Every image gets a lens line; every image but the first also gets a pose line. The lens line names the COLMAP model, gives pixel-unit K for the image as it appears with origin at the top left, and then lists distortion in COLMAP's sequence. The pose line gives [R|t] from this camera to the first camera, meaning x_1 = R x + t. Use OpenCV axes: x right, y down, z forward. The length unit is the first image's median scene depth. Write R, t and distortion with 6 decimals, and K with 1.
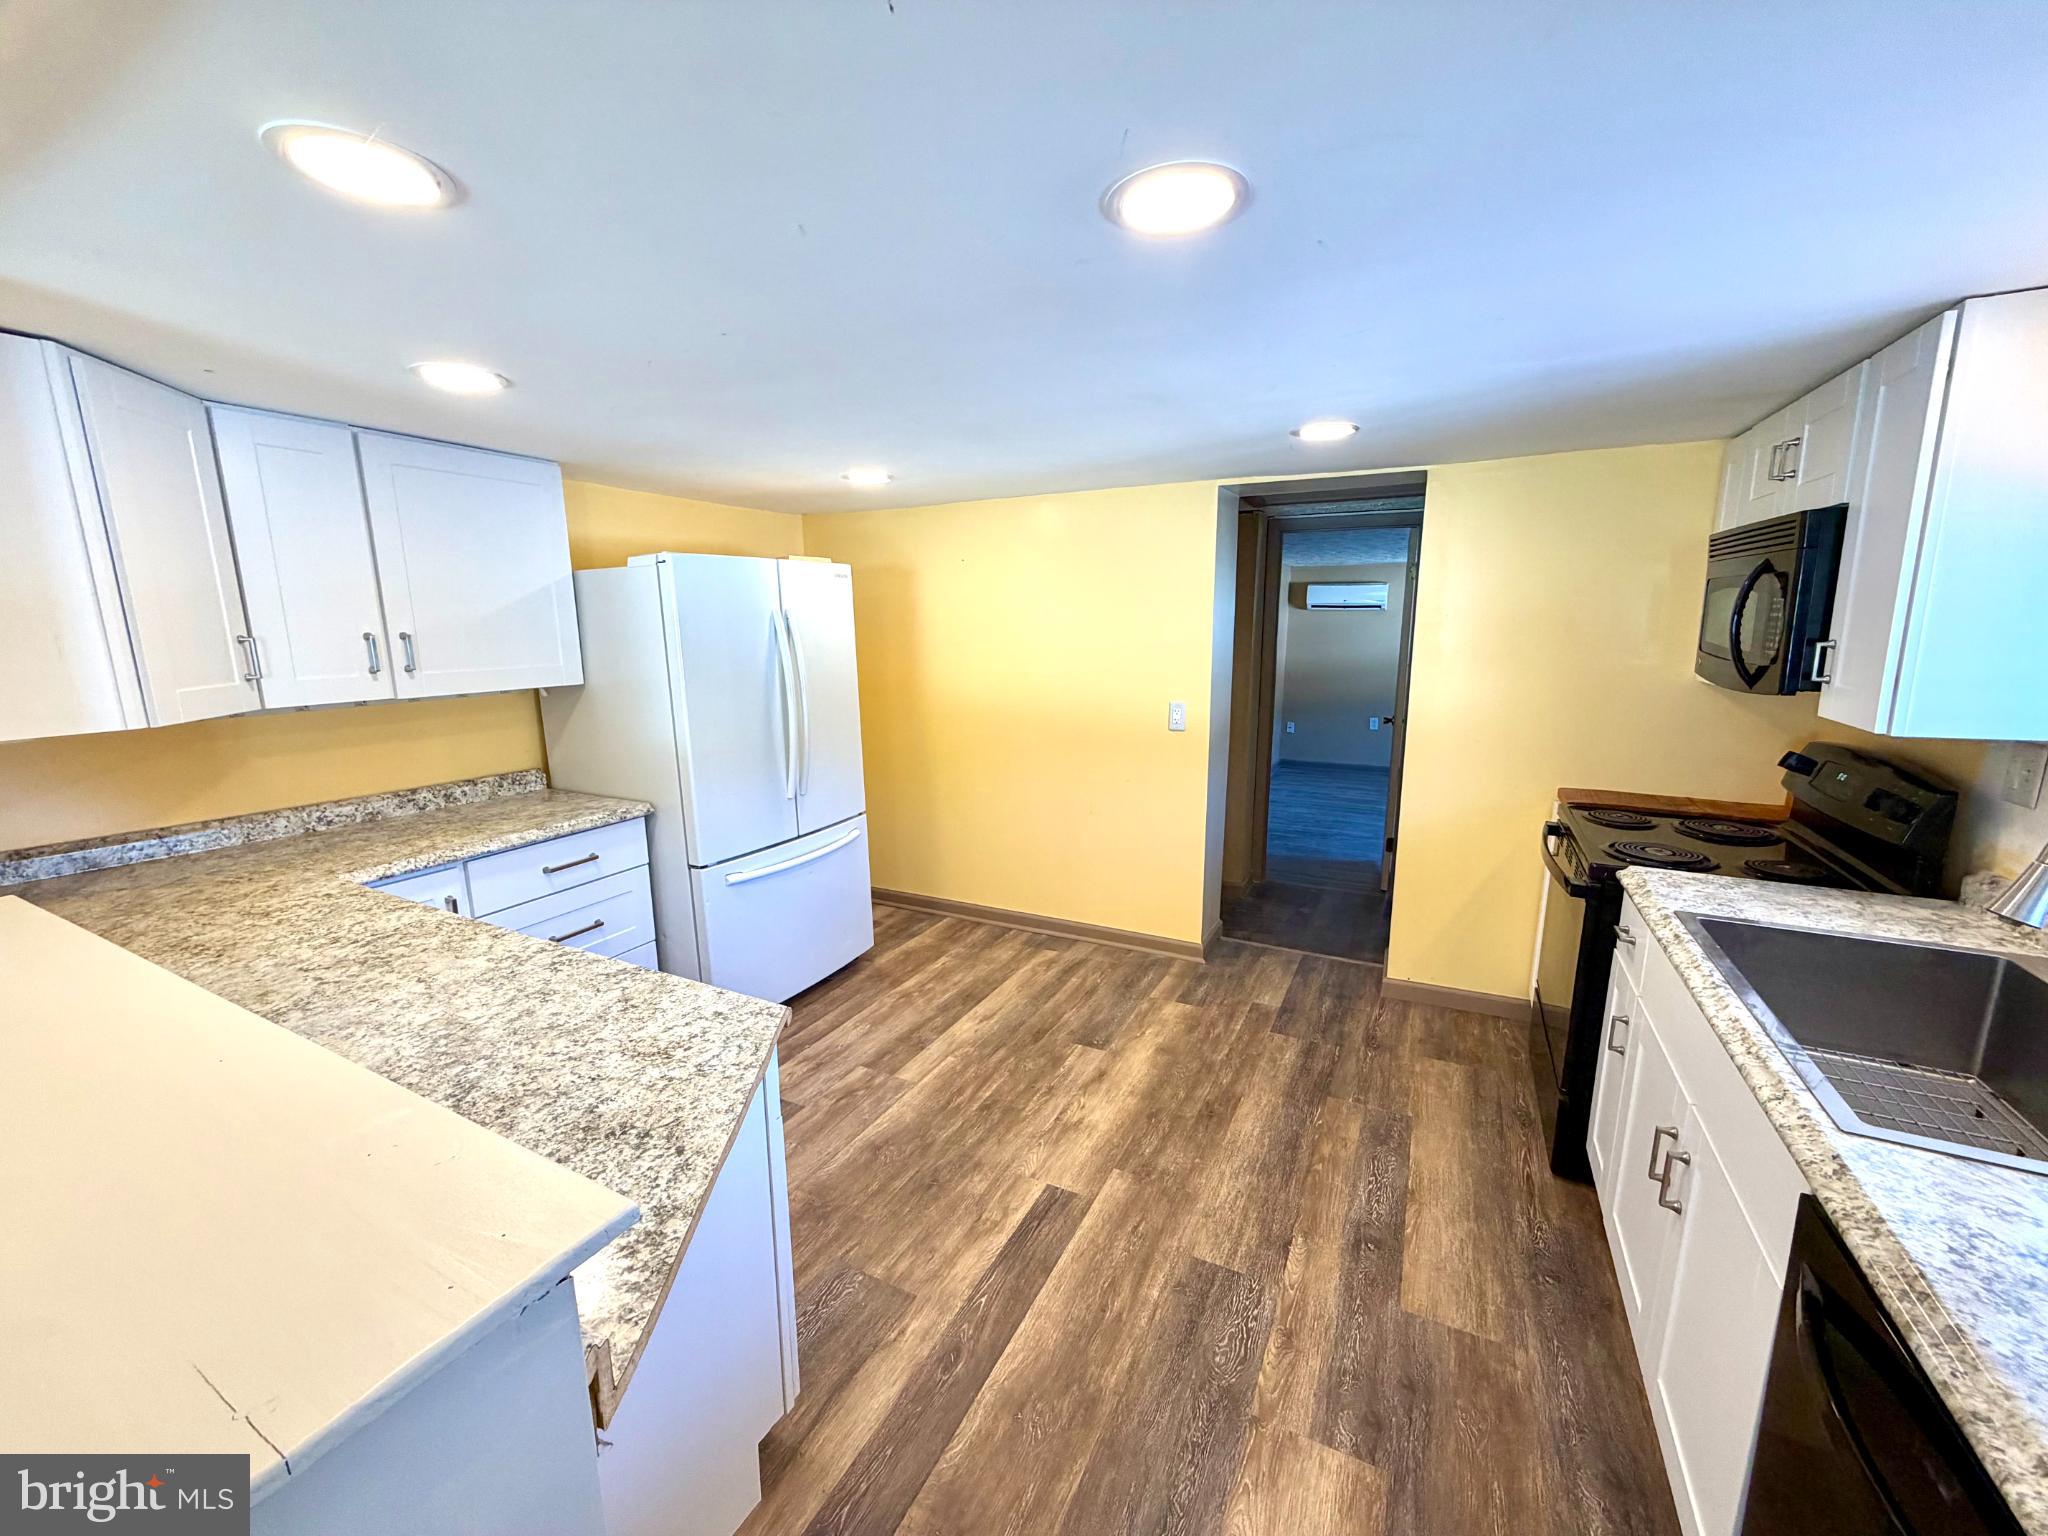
lens RADIAL K [[813.3, 0, 1021.6], [0, 813.3, 766.1], [0, 0, 1]] dist [-0.000977, -0.000092]
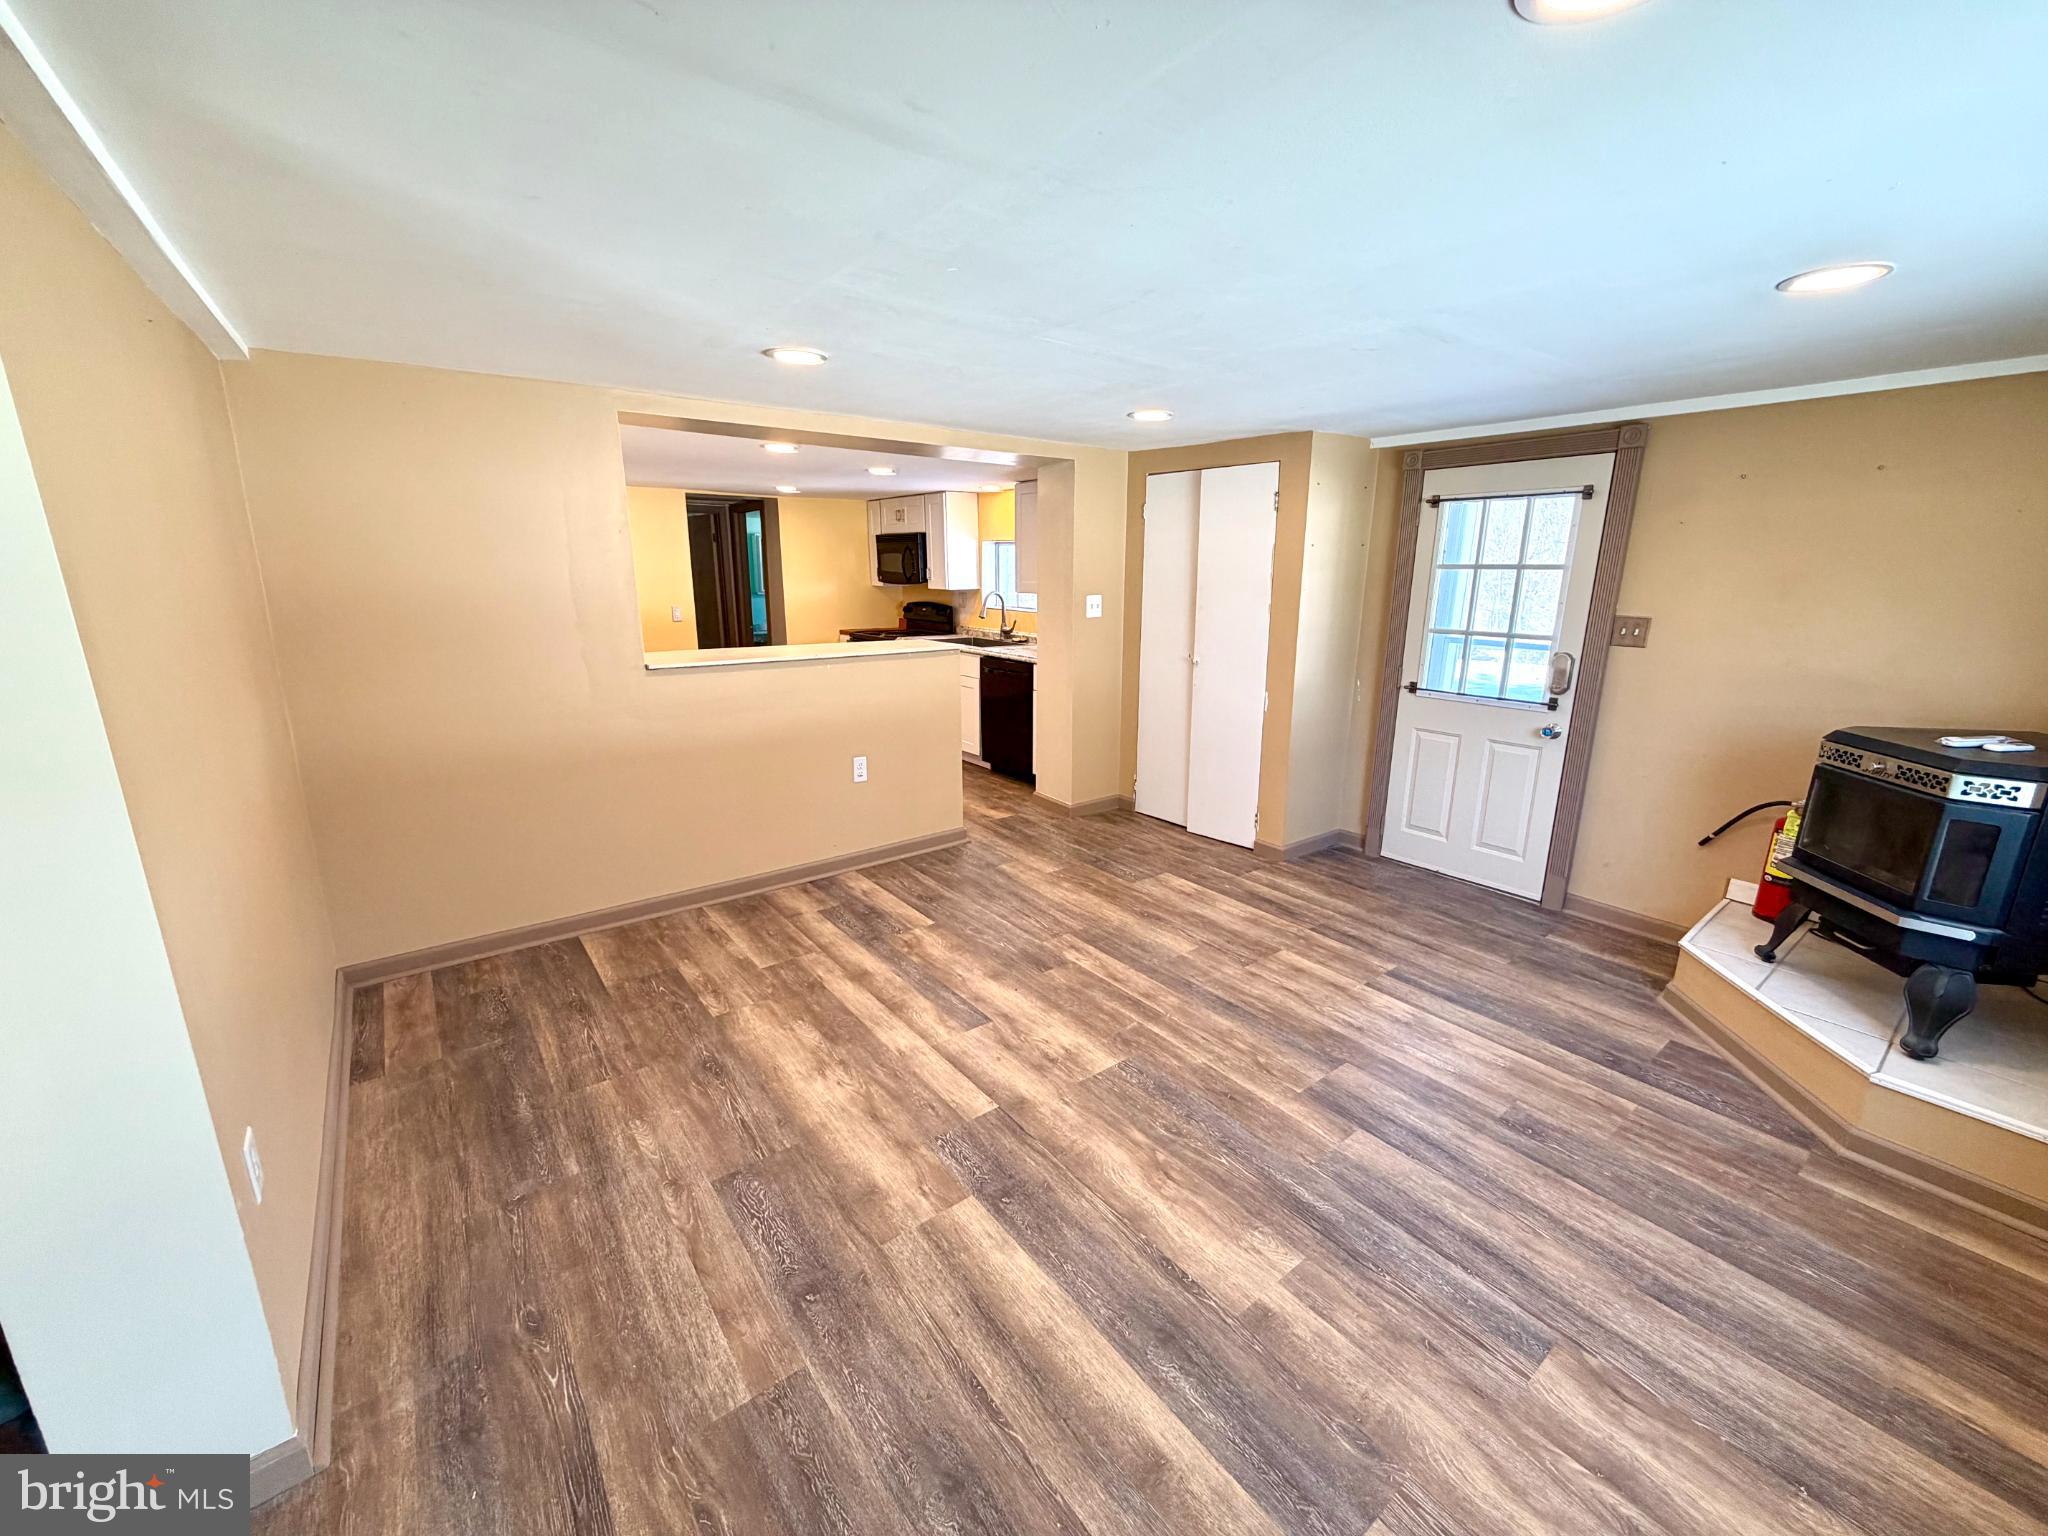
lens RADIAL K [[813.3, 0, 1021.3], [0, 813.3, 765.7], [0, 0, 1]] dist [-0.000977, -0.000092]
pose [[0.421543, -0.208871, 0.882426, -1.889357], [0.167046, 0.974344, 0.150829, 0.195328], [-0.891290, 0.083825, 0.445619, -0.807366]]
